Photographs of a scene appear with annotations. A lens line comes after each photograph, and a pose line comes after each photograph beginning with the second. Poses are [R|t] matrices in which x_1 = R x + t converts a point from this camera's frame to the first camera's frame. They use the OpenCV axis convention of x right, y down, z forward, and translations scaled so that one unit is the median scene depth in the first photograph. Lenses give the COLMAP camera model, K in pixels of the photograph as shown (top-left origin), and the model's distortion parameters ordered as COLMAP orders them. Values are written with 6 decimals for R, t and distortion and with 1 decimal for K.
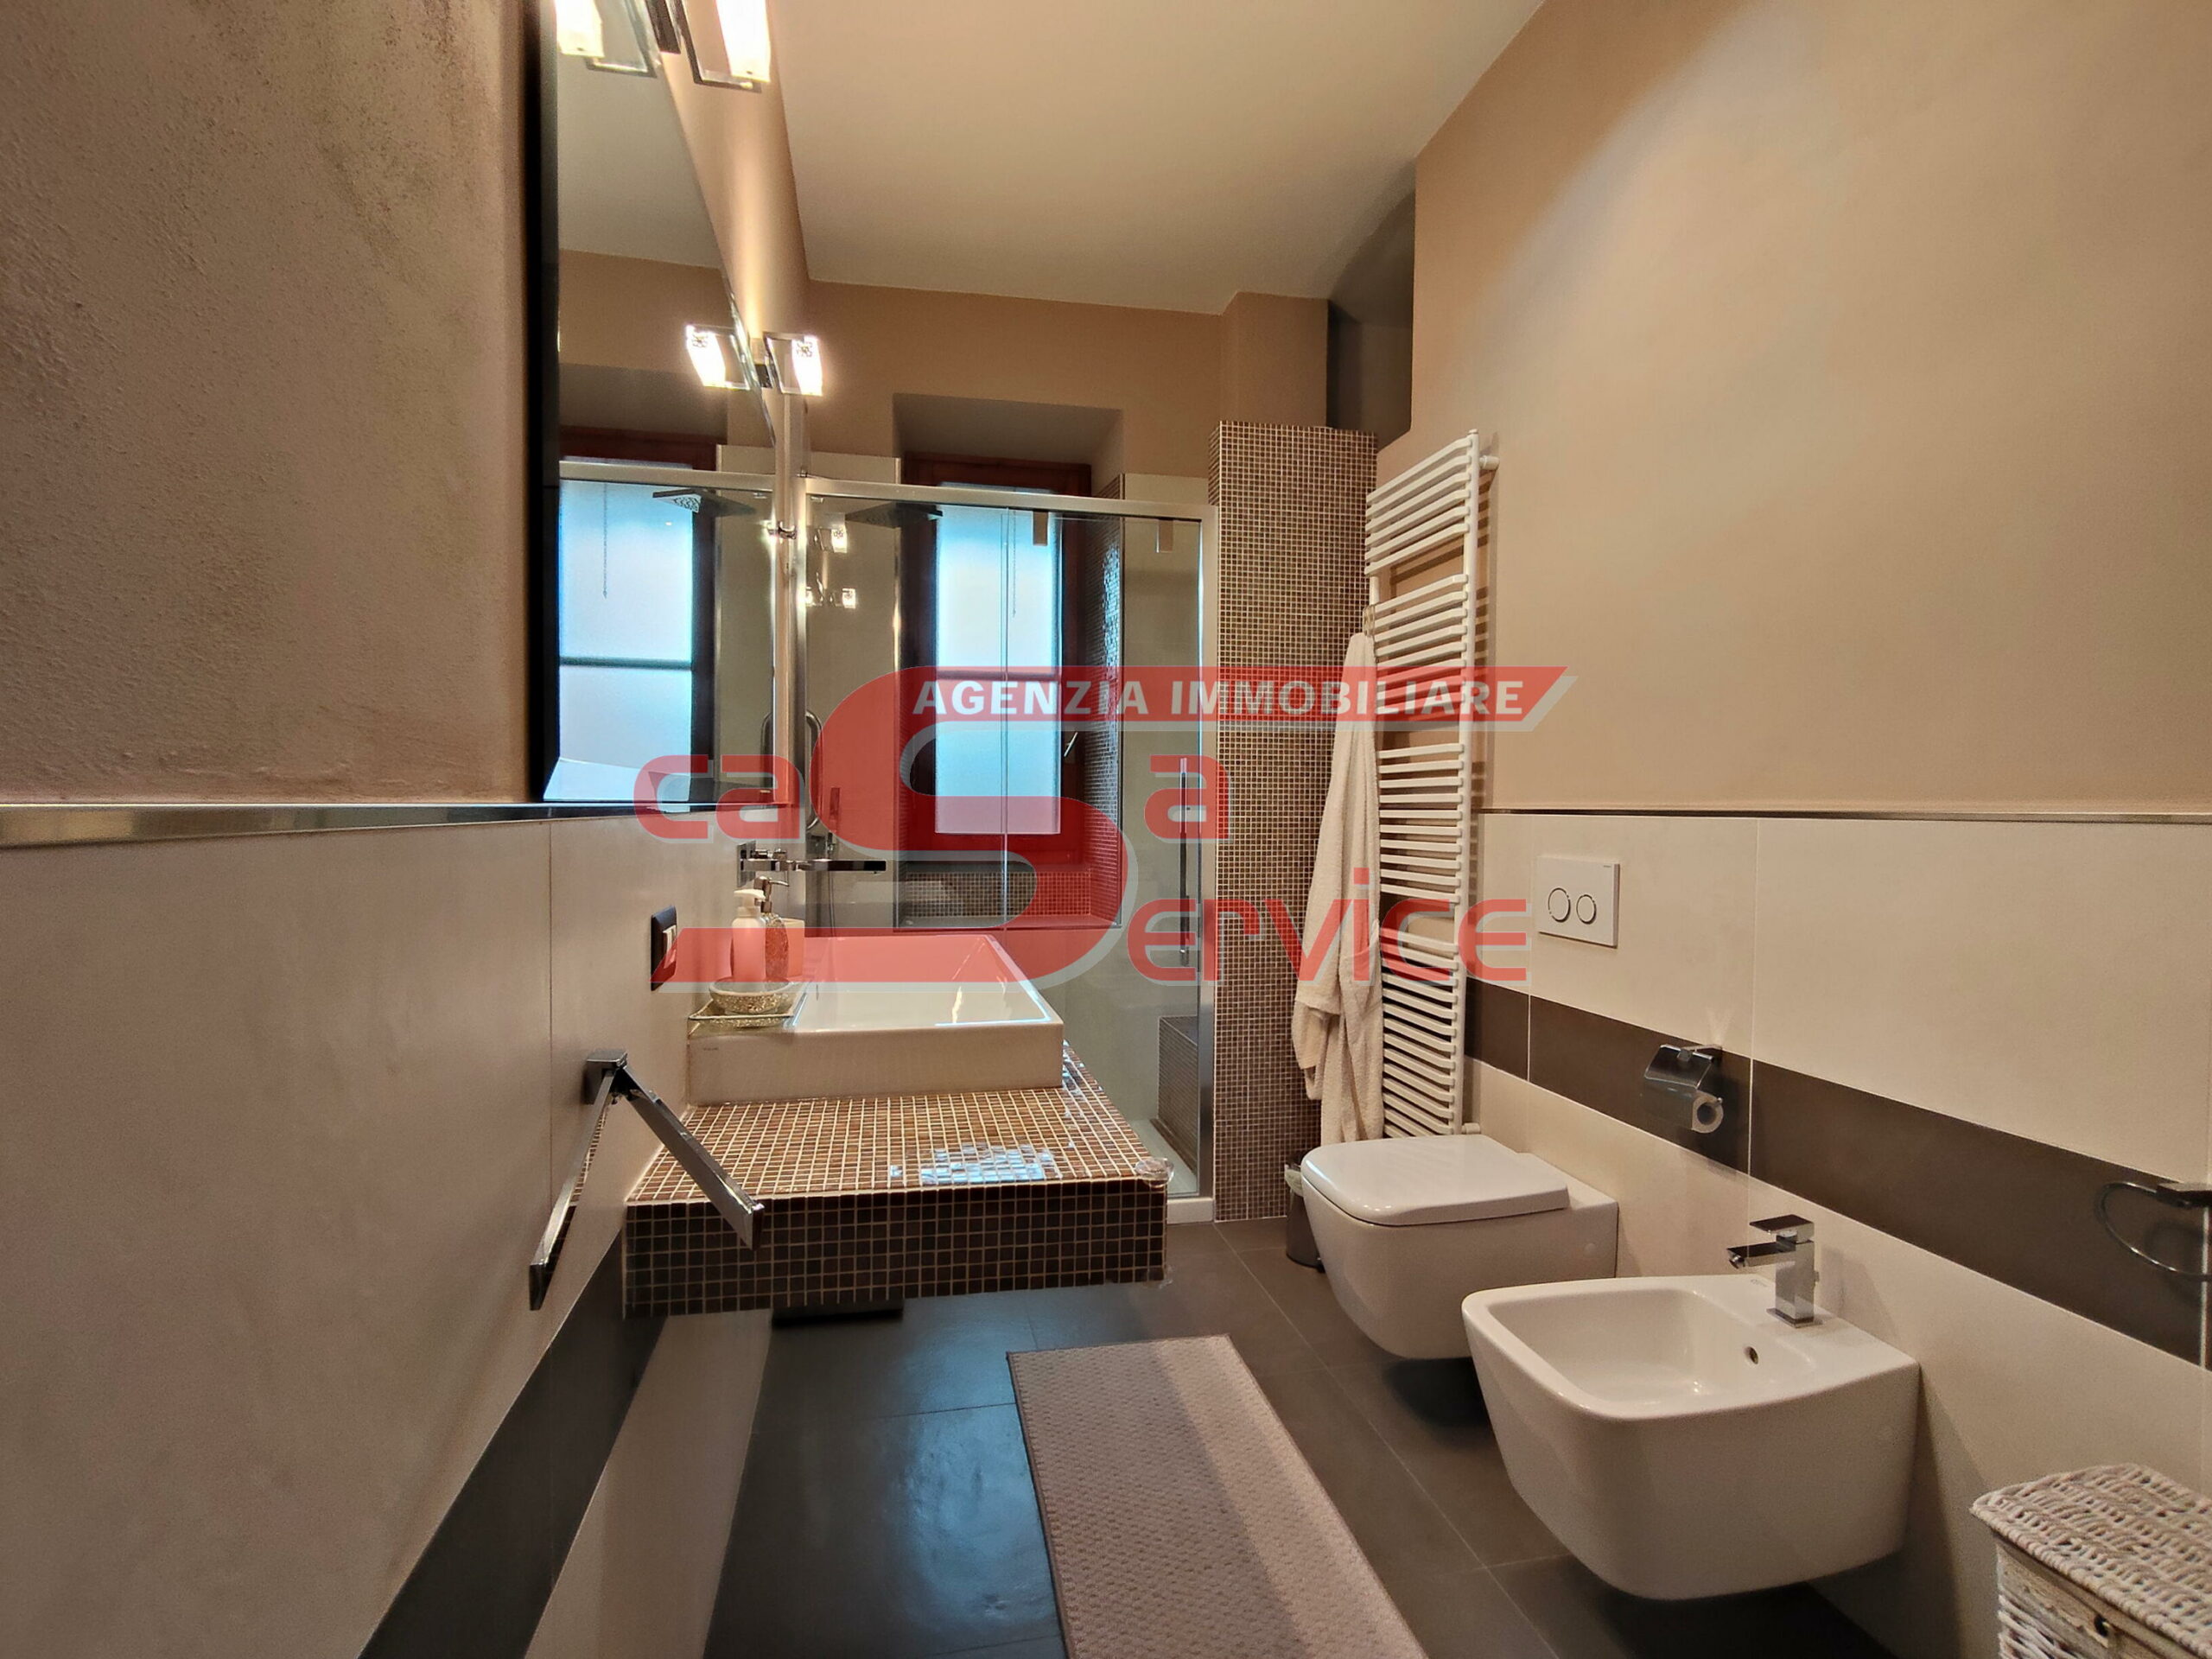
lens RADIAL K [[1035.8, 0, 1097.1], [0, 1035.8, 836.8], [0, 0, 1]] dist [-0.004638, 0.001369]
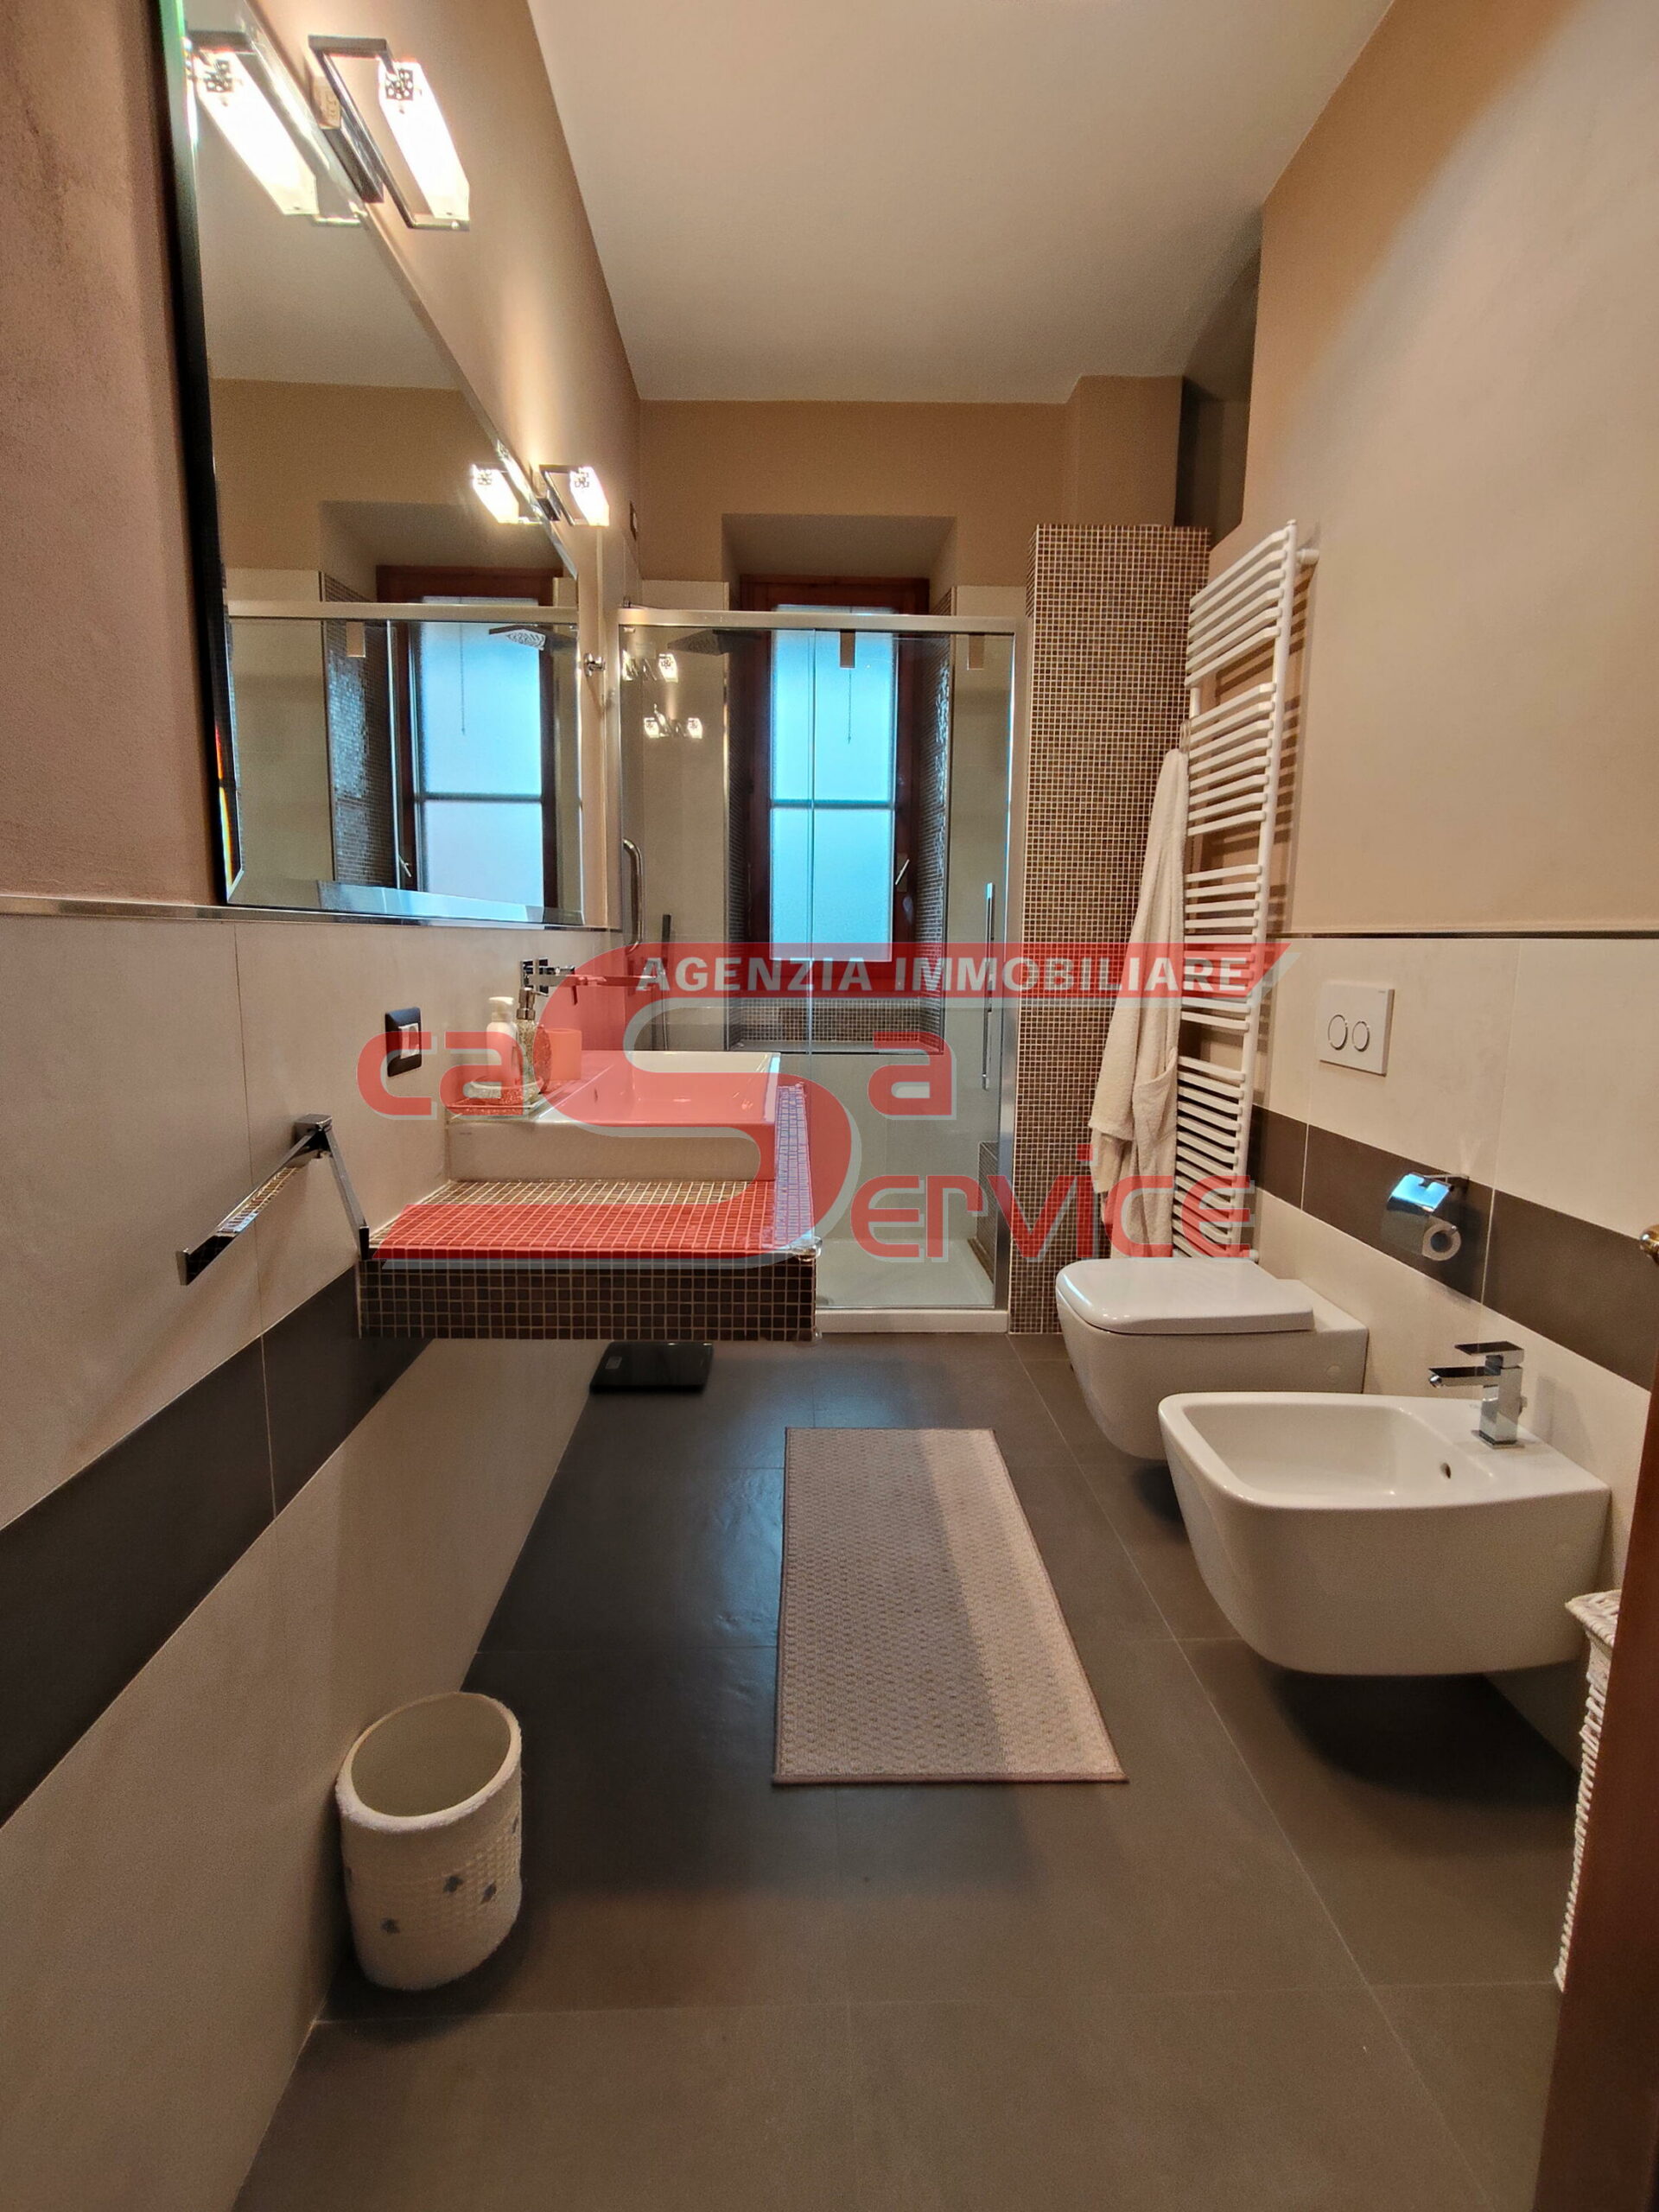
lens RADIAL K [[1035.8, 0, 831.8], [0, 1035.8, 1093.5], [0, 0, 1]] dist [-0.004638, 0.001369]
pose [[0.986320, 0.028319, -0.162394, 0.135999], [-0.009284, 0.993113, 0.116794, 0.013707], [0.164583, -0.113688, 0.979789, -0.038583]]
